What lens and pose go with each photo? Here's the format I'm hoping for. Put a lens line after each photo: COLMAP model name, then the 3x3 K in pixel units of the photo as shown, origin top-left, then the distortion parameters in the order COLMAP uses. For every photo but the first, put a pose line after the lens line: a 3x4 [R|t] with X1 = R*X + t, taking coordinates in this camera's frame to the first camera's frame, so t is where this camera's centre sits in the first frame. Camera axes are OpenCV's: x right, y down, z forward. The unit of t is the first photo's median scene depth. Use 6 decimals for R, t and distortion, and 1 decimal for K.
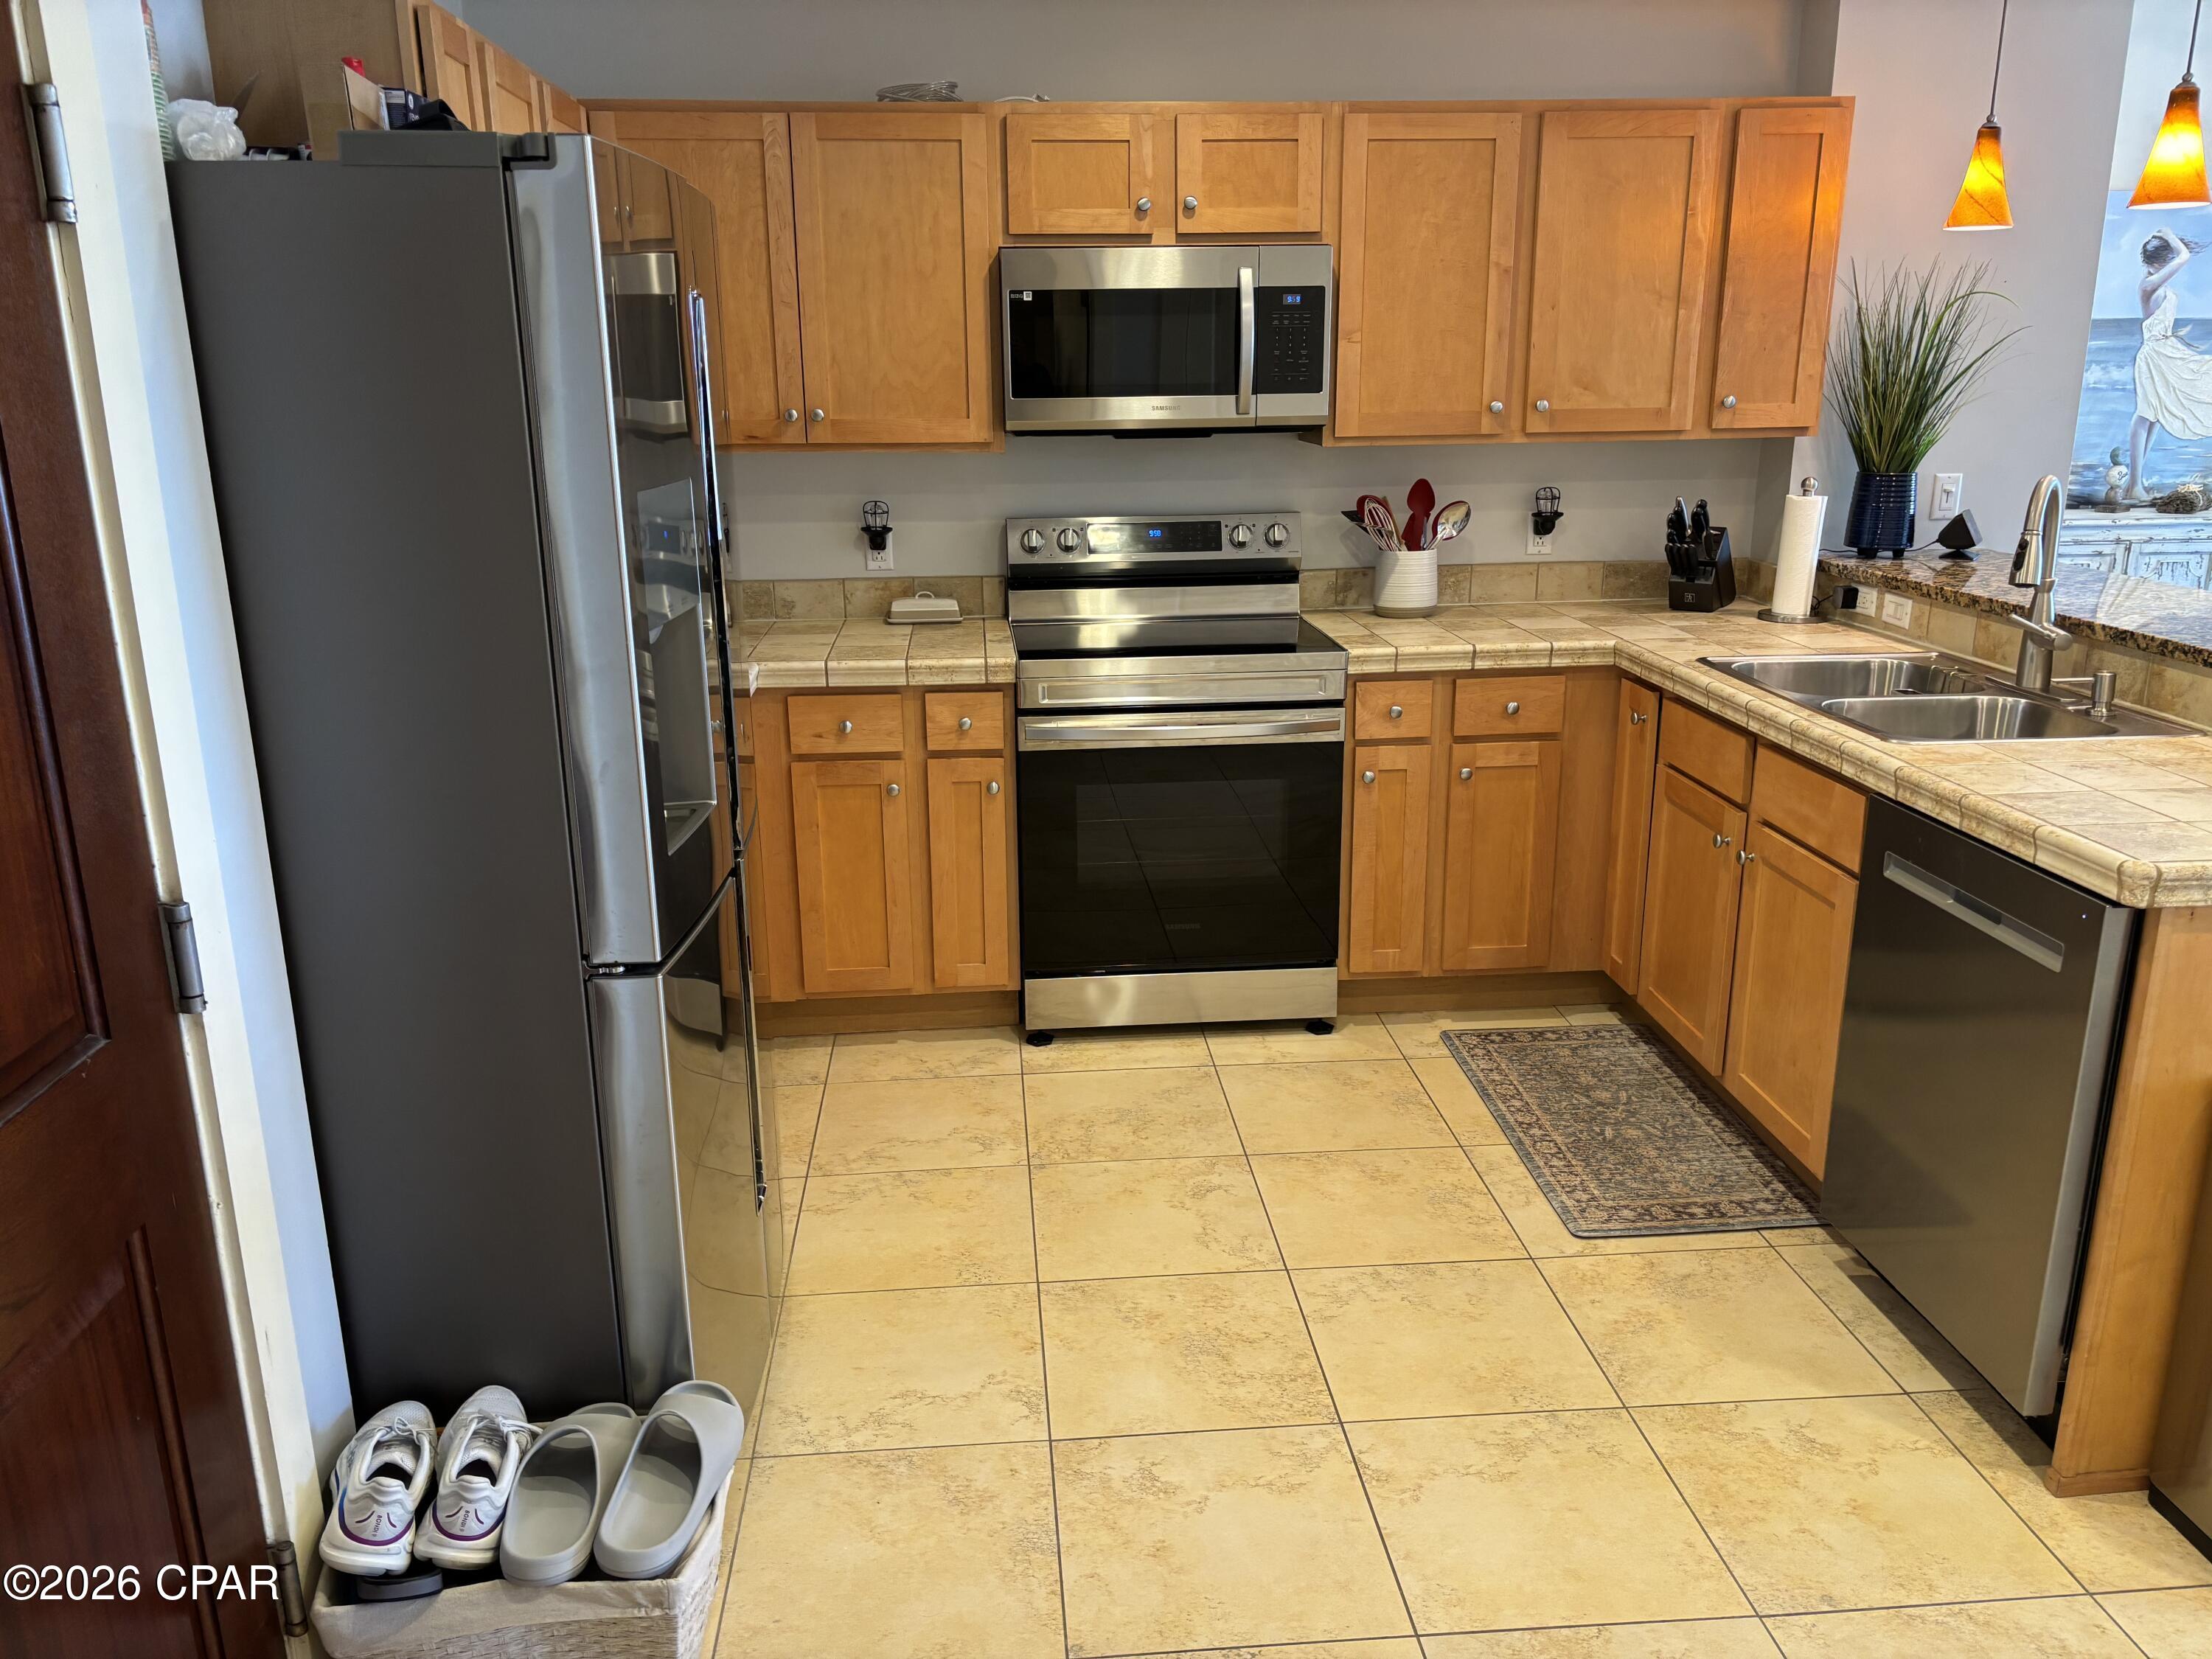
lens RADIAL K [[1665.9, 0, 1093.7], [0, 1665.9, 827.4], [0, 0, 1]] dist [0.058200, -0.066699]
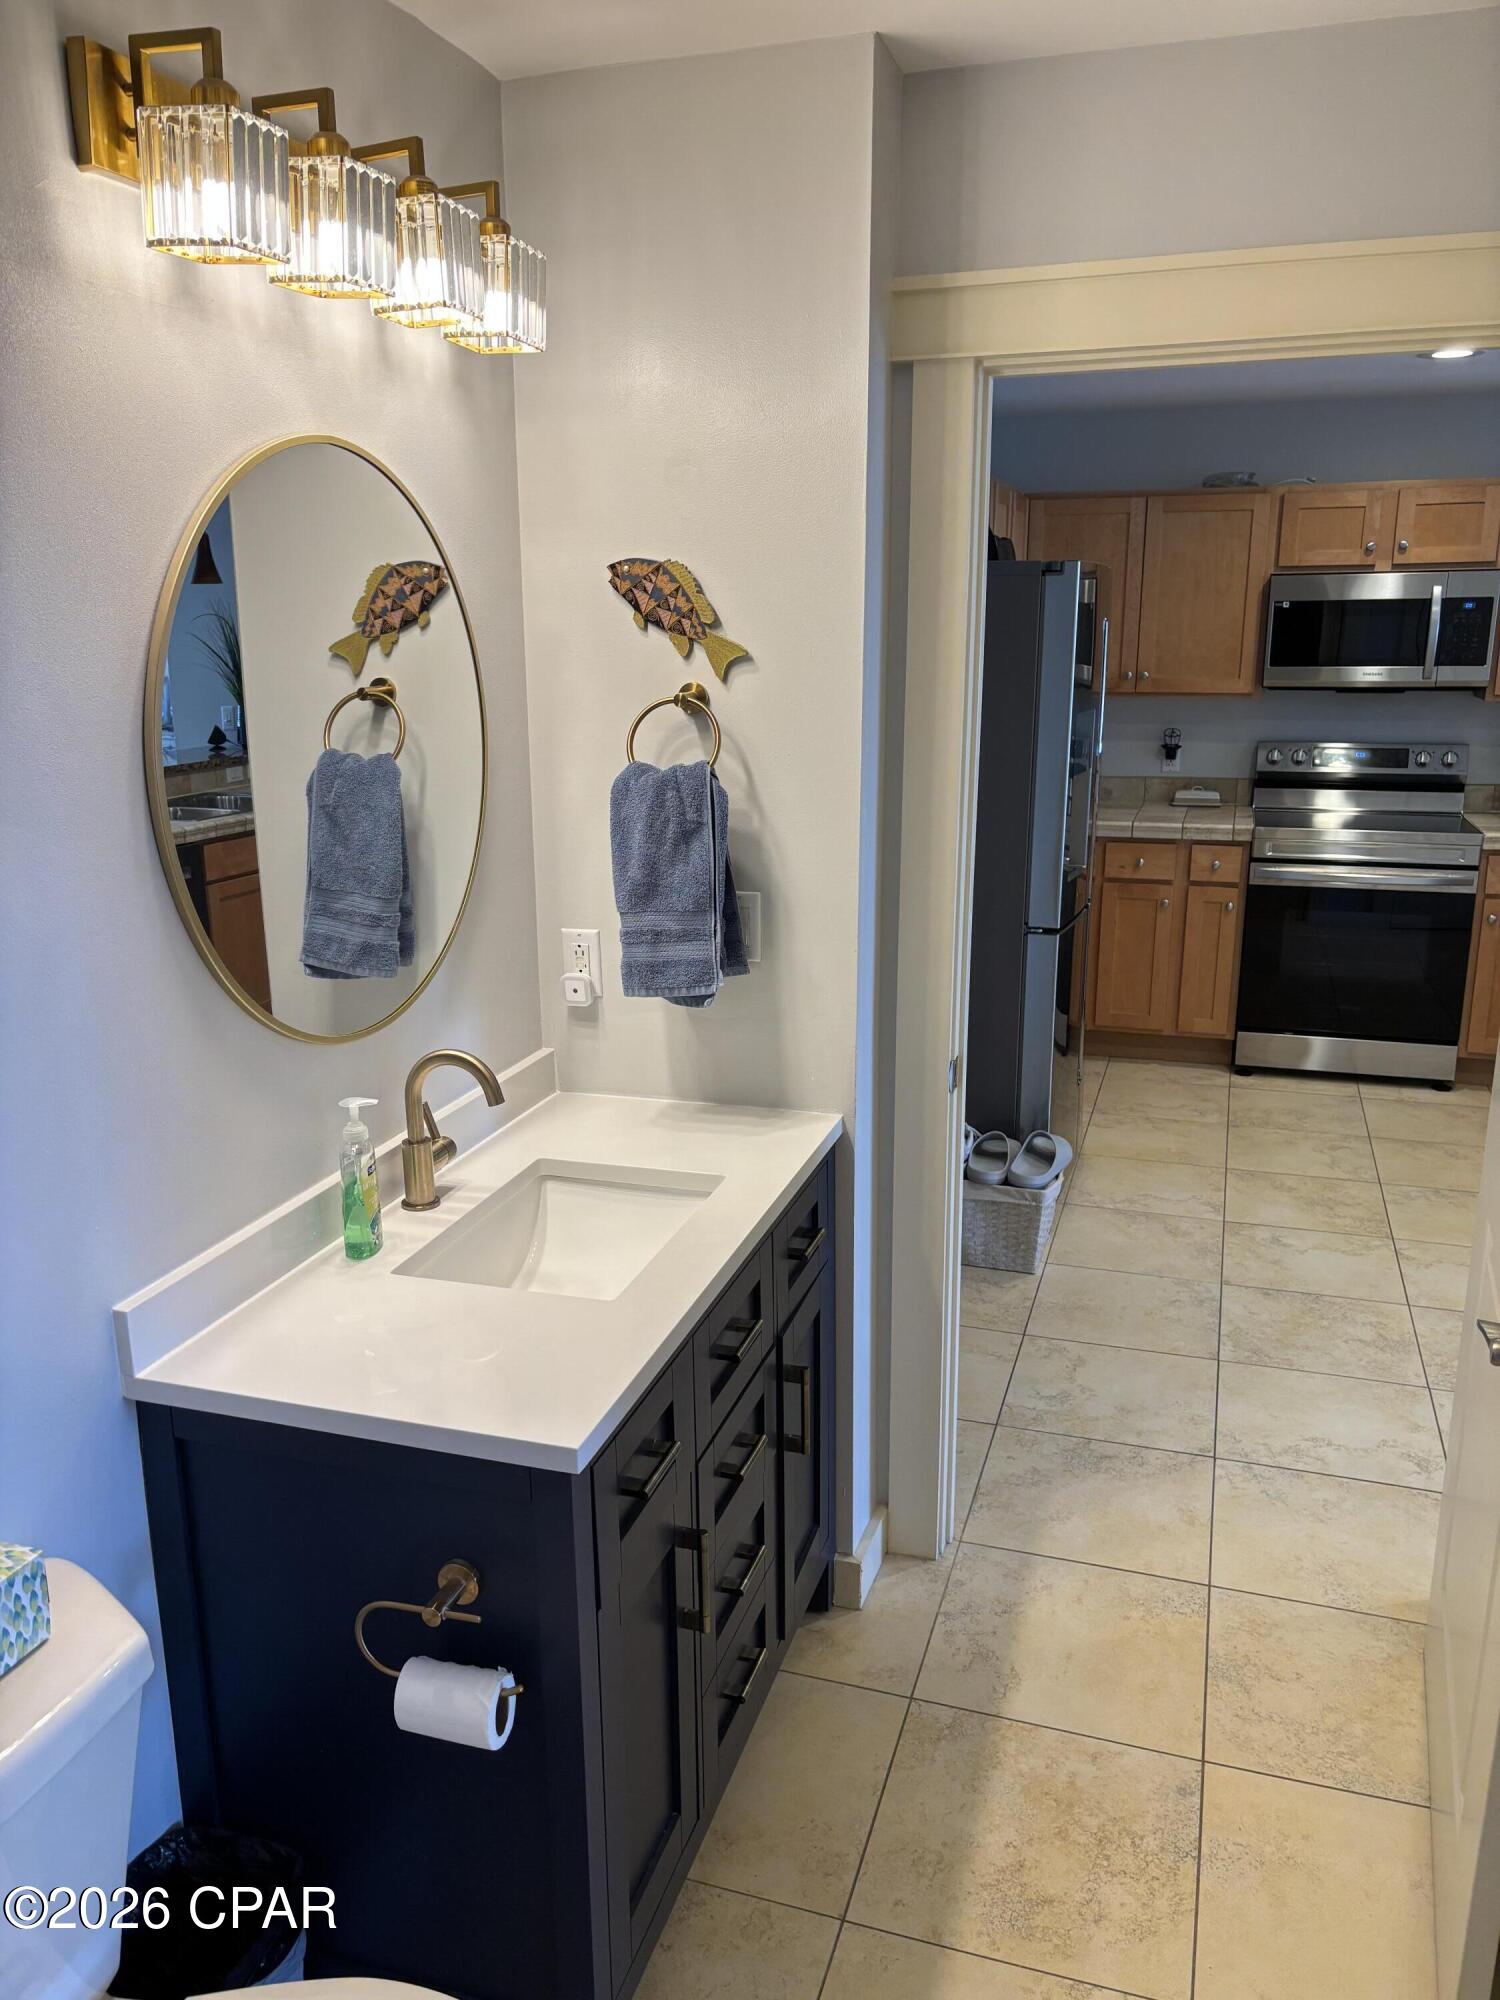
lens RADIAL K [[1506.2, 0, 745.1], [0, 1506.2, 1005.2], [0, 0, 1]] dist [0.058200, -0.066699]
pose [[0.926323, 0.099586, -0.363329, 0.047666], [-0.106365, 0.994326, 0.001356, 0.119648], [0.361403, 0.037390, 0.931660, -0.533981]]
